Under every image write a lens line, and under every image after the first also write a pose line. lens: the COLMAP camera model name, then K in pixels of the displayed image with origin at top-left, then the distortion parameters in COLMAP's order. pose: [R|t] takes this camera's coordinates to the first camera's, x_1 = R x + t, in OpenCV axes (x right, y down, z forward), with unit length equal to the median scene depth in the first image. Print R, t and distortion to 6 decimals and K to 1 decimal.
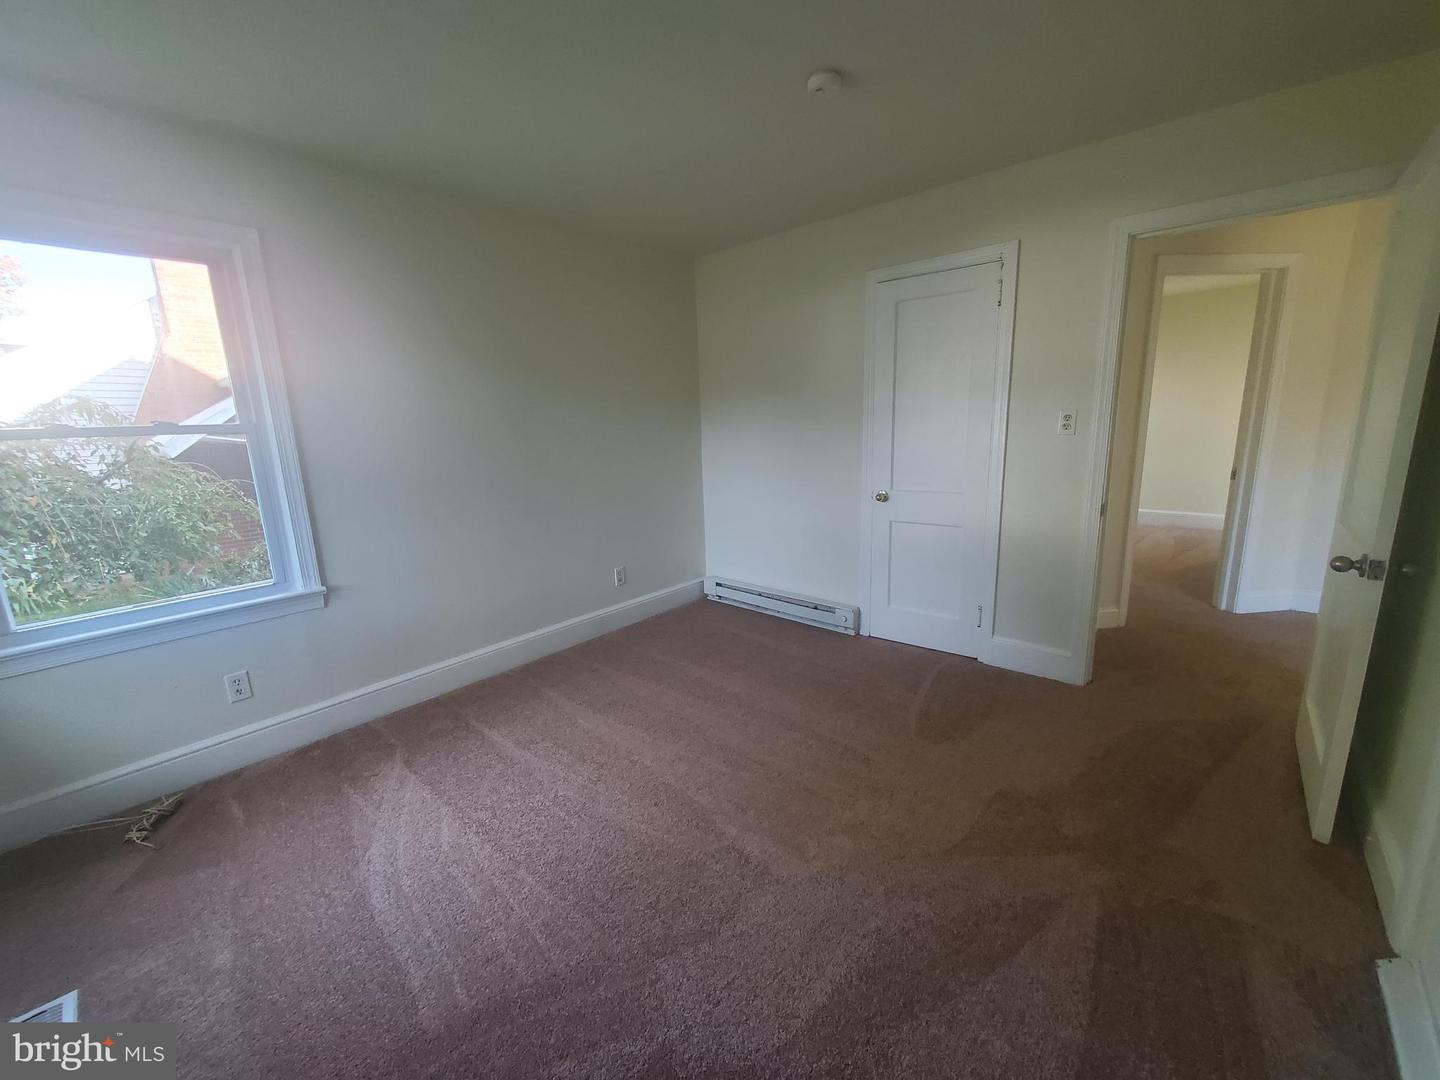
lens RADIAL K [[570.3, 0, 713.0], [0, 570.3, 536.5], [0, 0, 1]] dist [0.001128, -0.000671]
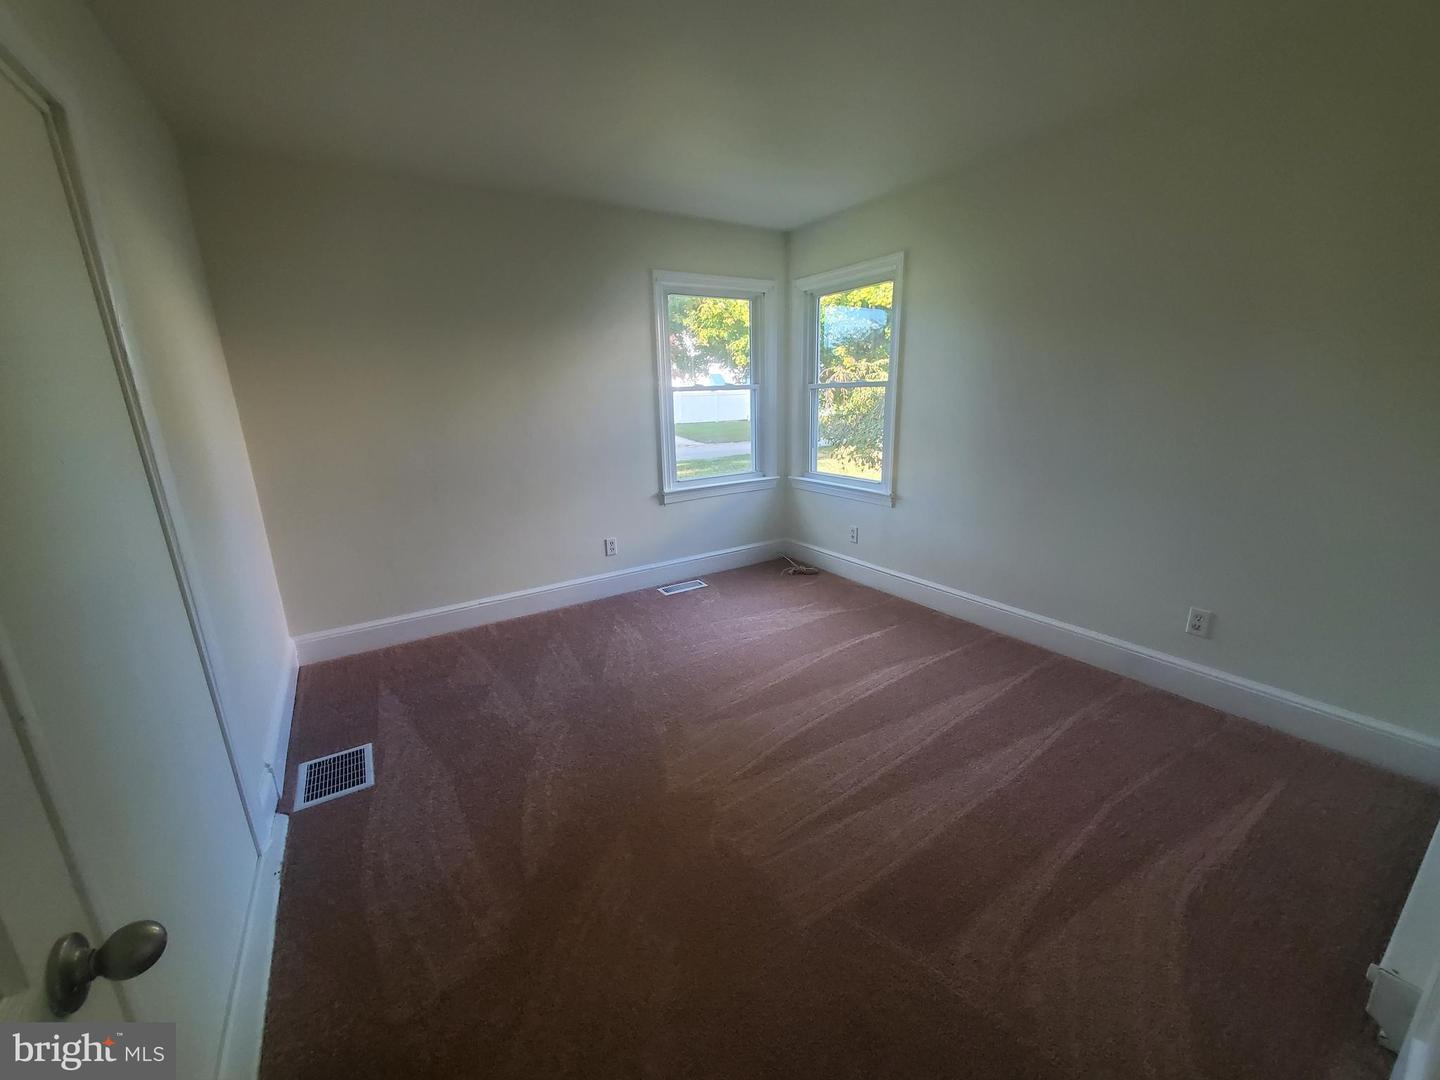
lens RADIAL K [[570.3, 0, 713.0], [0, 570.3, 536.5], [0, 0, 1]] dist [0.001128, -0.000671]
pose [[-0.264768, 0.282488, -0.922008, 0.703089], [-0.160034, 0.930000, 0.330893, -0.187544], [0.950940, 0.235163, -0.201027, 0.742046]]
